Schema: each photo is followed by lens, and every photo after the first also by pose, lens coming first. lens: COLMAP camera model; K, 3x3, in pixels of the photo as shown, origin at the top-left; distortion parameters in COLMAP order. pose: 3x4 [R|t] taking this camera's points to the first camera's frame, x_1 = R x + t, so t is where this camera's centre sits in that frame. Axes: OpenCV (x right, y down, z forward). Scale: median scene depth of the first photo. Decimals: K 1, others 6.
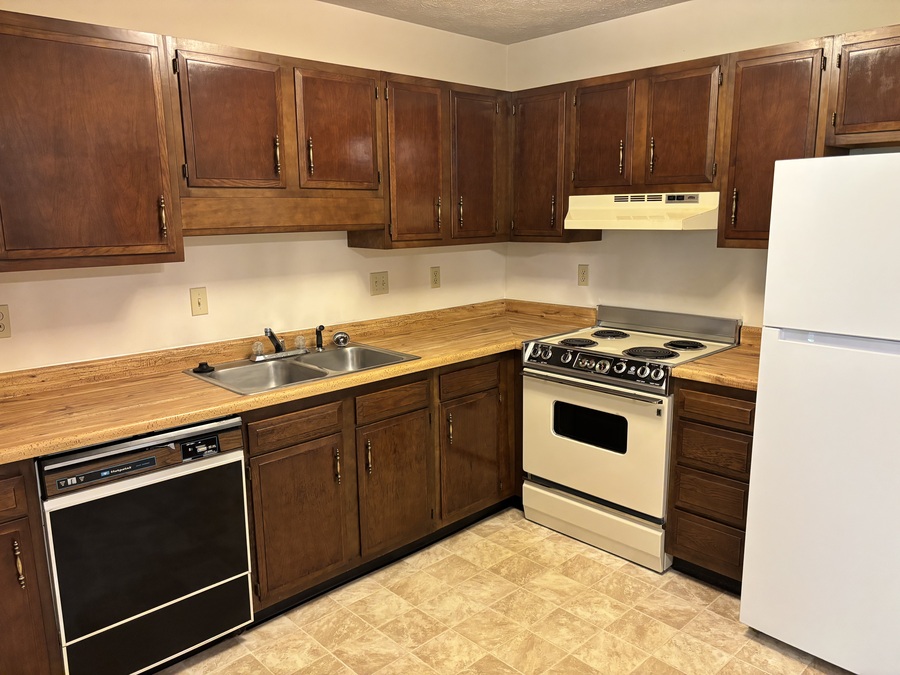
lens RADIAL K [[684.6, 0, 446.9], [0, 684.6, 330.6], [0, 0, 1]] dist [0.006990, 0.002750]
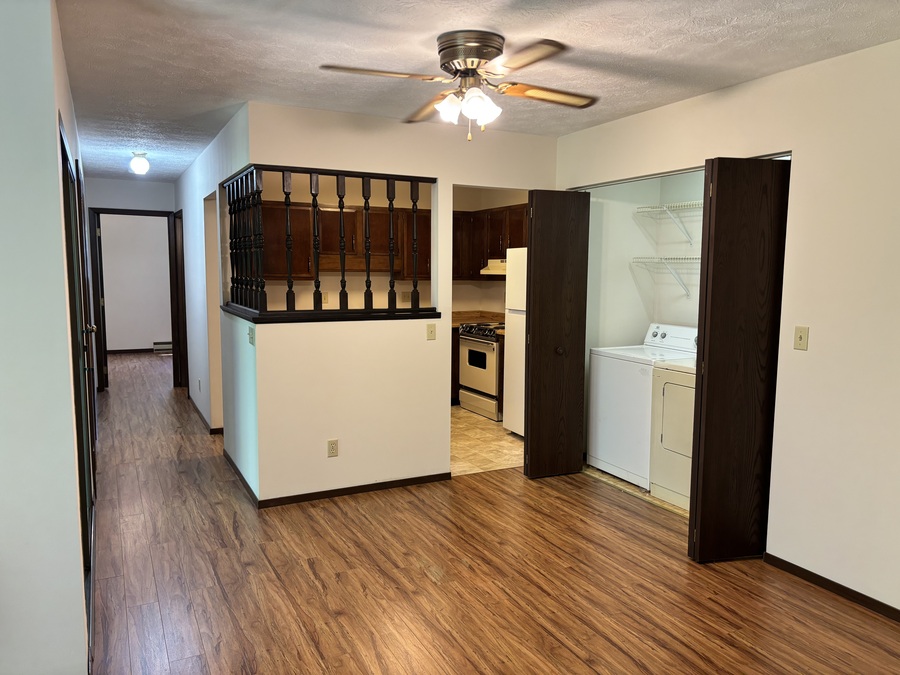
lens RADIAL K [[684.6, 0, 451.7], [0, 684.6, 340.1], [0, 0, 1]] dist [0.006990, 0.002750]
pose [[0.959954, 0.050787, -0.275517, 0.744291], [-0.068406, 0.996156, -0.054715, 0.205060], [0.271679, 0.071371, 0.959738, -1.210146]]
